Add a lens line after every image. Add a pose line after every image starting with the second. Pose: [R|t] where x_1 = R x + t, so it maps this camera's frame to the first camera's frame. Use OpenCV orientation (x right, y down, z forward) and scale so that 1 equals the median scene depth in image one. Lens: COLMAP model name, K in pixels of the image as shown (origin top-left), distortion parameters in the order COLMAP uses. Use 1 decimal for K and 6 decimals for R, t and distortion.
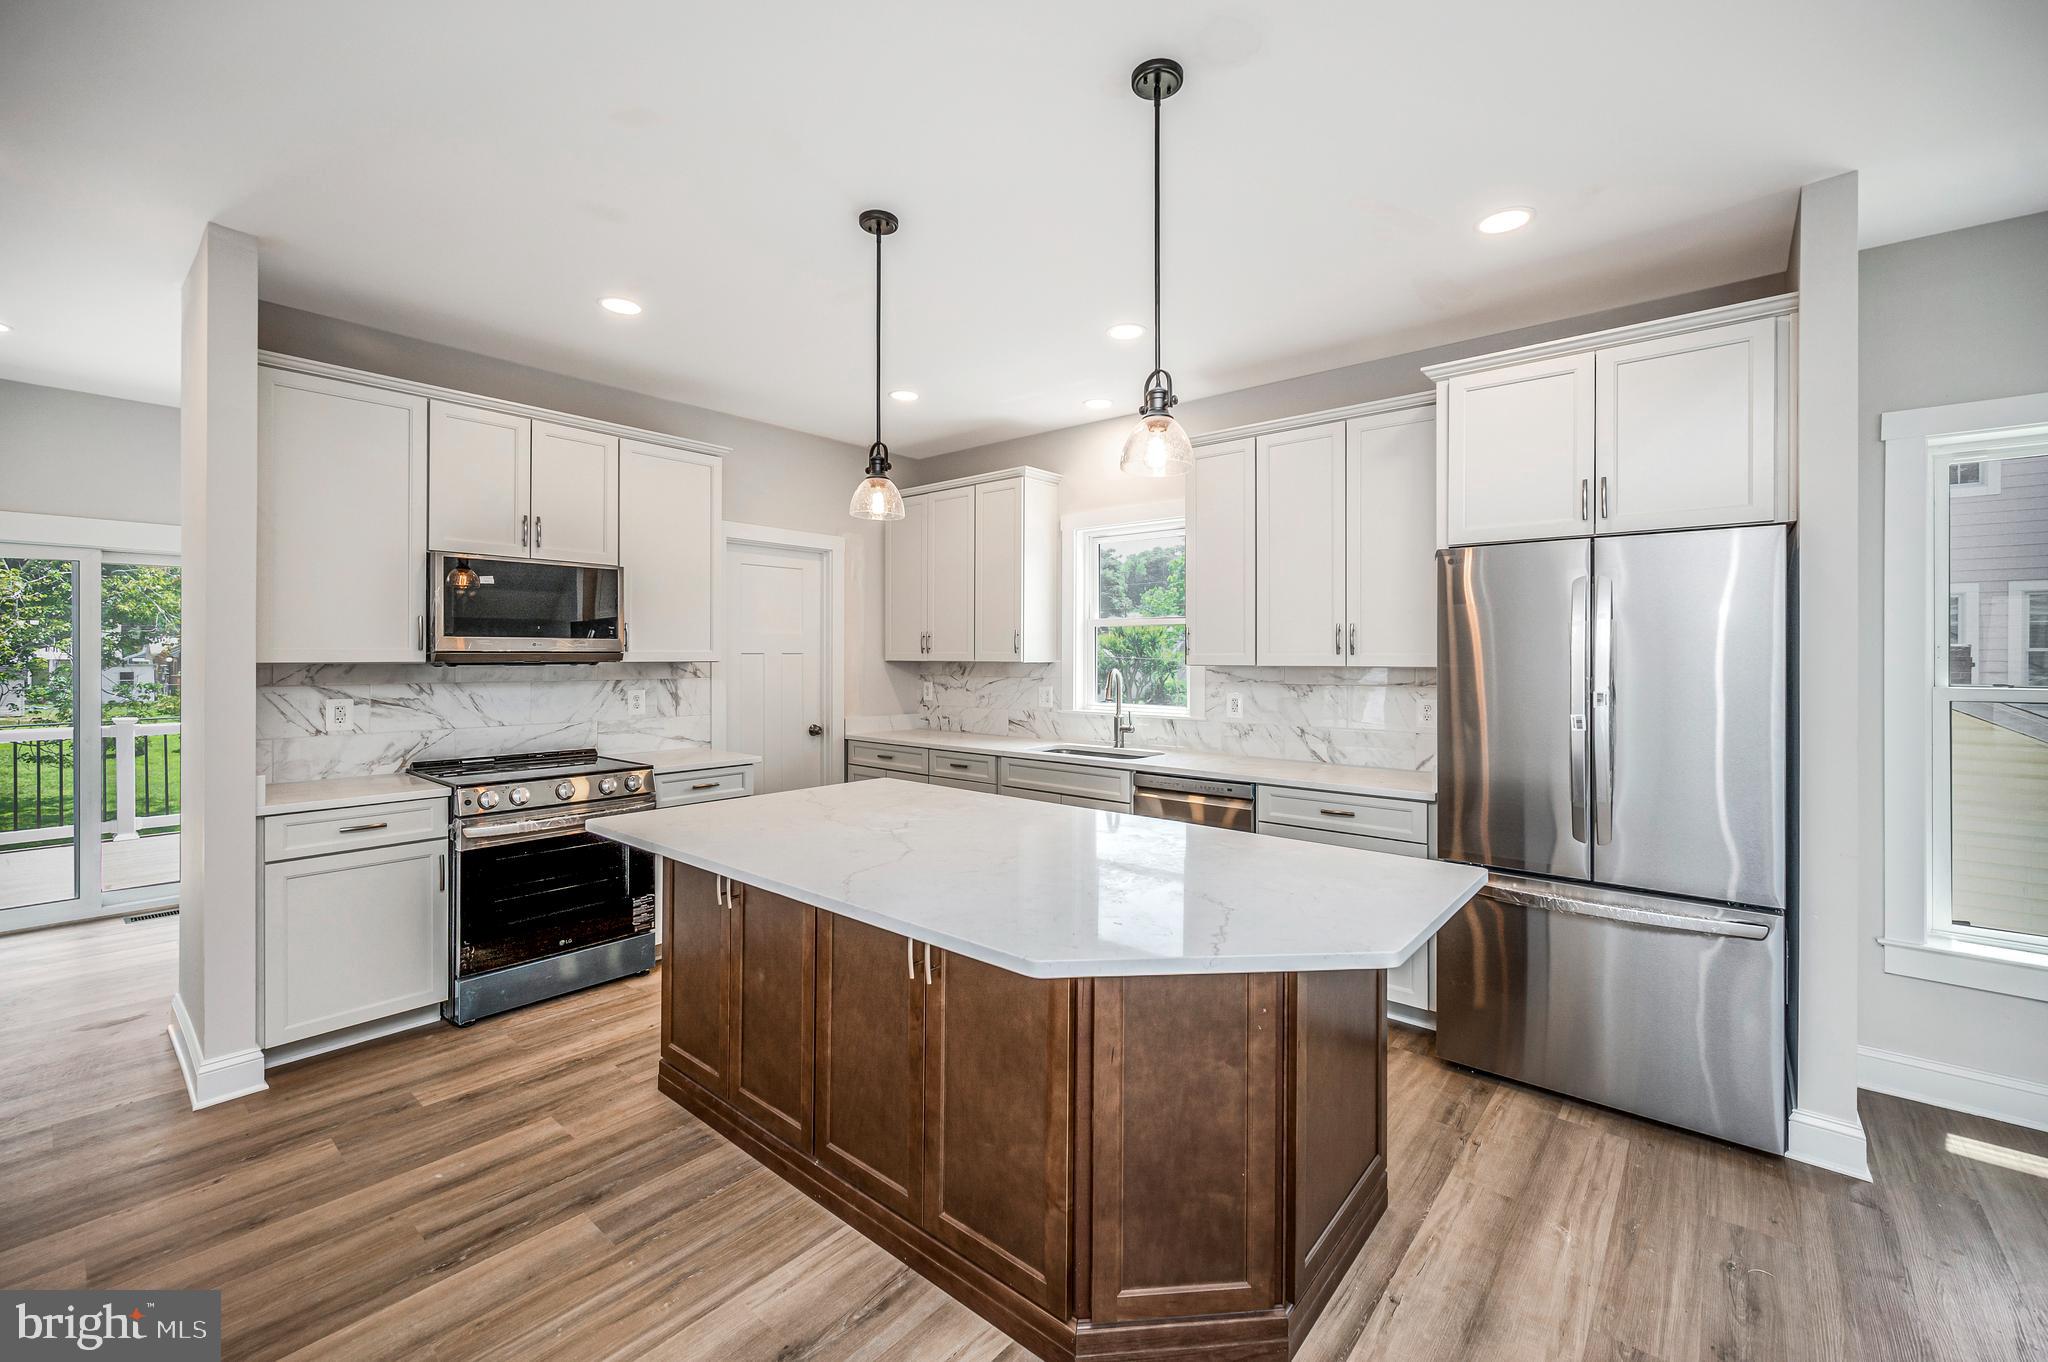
lens RADIAL K [[825.8, 0, 1010.2], [0, 825.8, 650.4], [0, 0, 1]] dist [-0.000331, -0.000584]
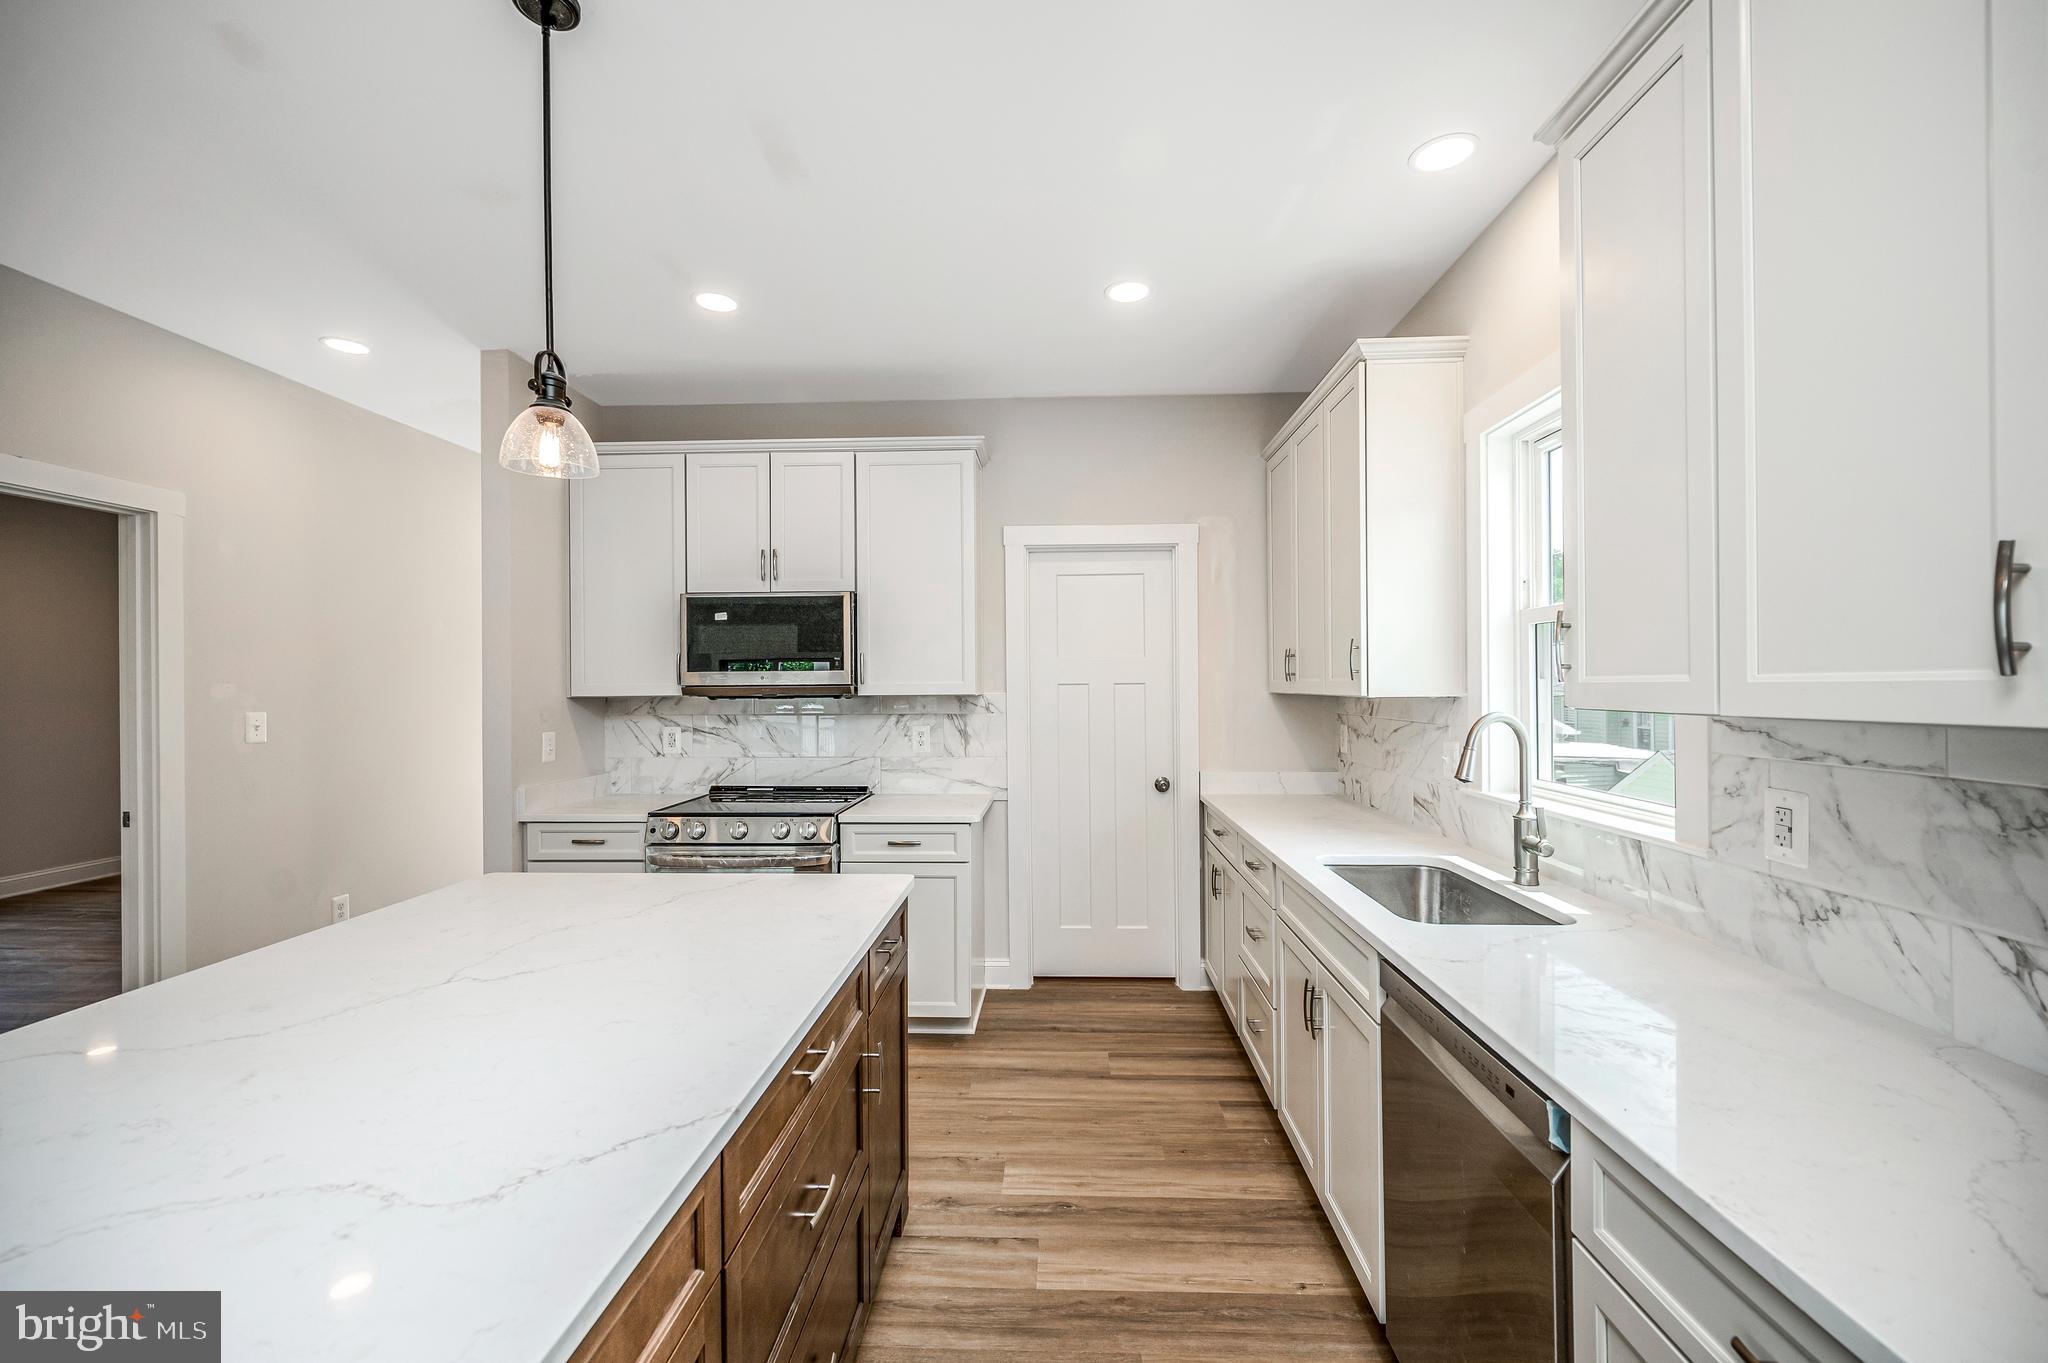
lens RADIAL K [[806.0, 0, 1079.0], [0, 806.0, 680.7], [0, 0, 1]] dist [-0.000844, -0.000197]
pose [[0.633128, -0.010395, -0.773977, 0.415847], [0.012269, 0.999919, -0.003394, 0.004129], [0.773950, -0.007347, 0.633205, 0.680294]]
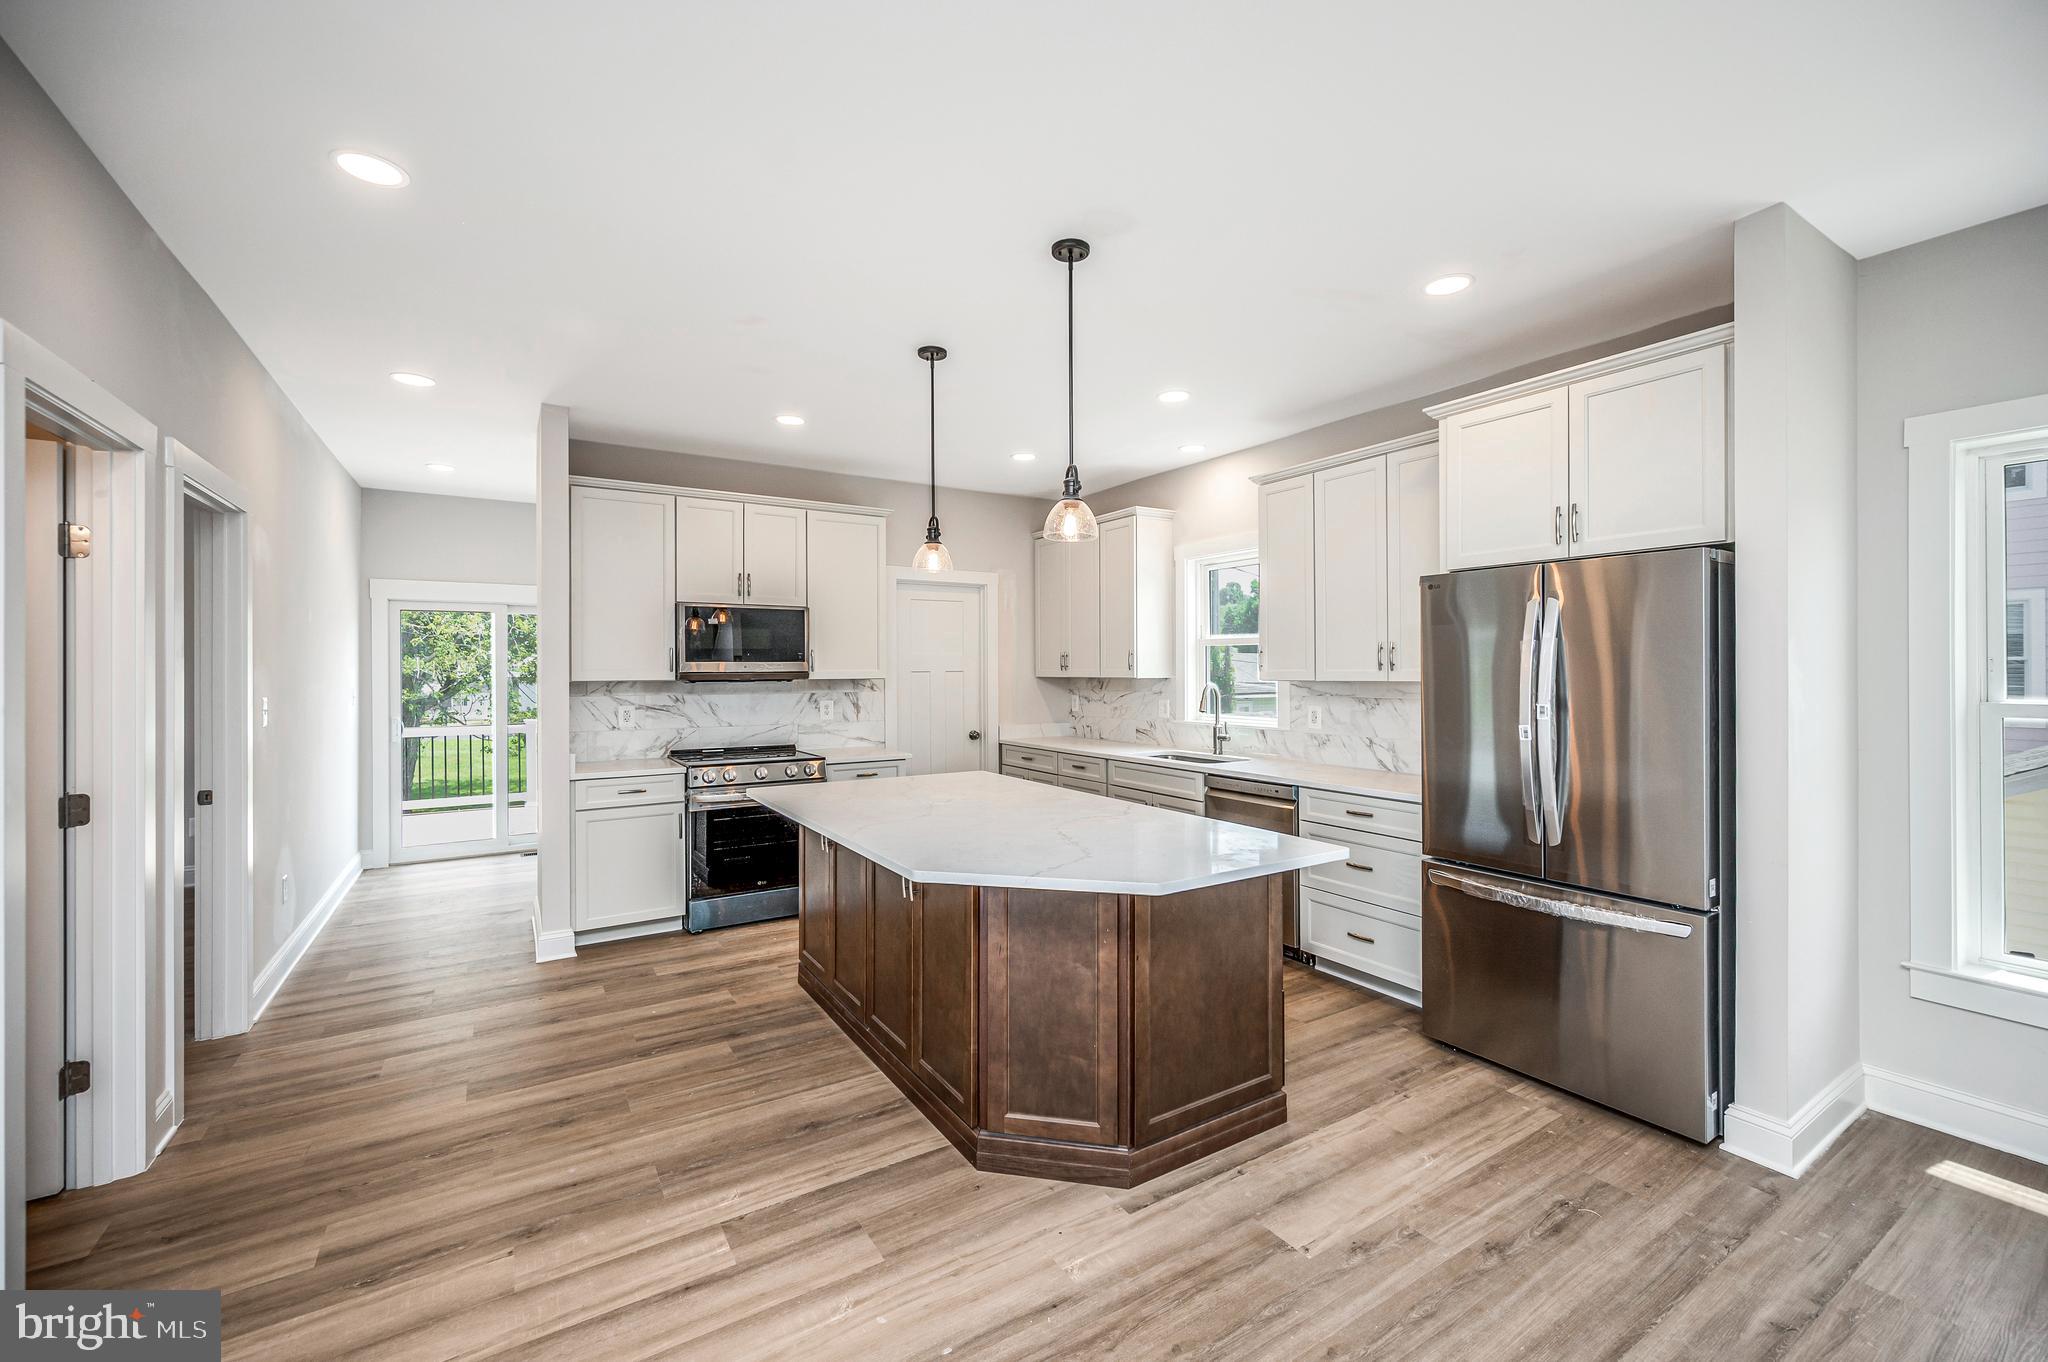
lens RADIAL K [[825.8, 0, 1037.5], [0, 825.8, 663.1], [0, 0, 1]] dist [-0.000740, -0.000783]
pose [[0.957339, -0.008508, -0.288842, 0.286427], [0.007964, 0.999964, -0.003058, -0.005262], [0.288857, 0.000627, 0.957372, -0.176313]]
